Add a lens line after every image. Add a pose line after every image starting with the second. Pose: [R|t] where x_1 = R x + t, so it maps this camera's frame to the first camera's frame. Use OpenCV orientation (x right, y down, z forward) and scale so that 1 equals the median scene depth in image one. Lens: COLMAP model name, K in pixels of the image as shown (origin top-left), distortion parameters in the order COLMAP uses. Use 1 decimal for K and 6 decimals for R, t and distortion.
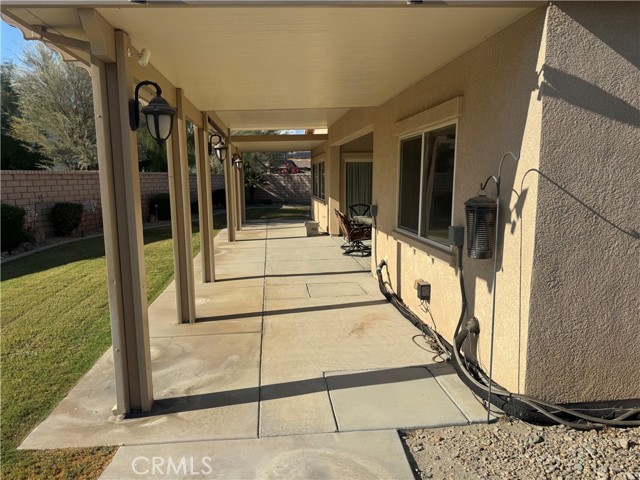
lens RADIAL K [[448.3, 0, 320.0], [0, 448.3, 240.0], [0, 0, 1]] dist [0.001842, -0.004463]
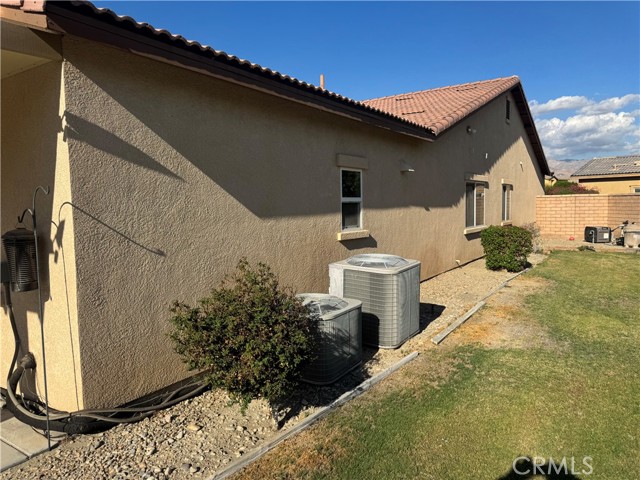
lens RADIAL K [[448.3, 0, 320.0], [0, 448.3, 240.0], [0, 0, 1]] dist [0.001842, -0.004463]
pose [[0.640245, -0.065735, 0.765353, 0.021938], [0.123469, 0.992184, -0.018068, 0.030703], [-0.758183, 0.106065, 0.643357, -0.171557]]
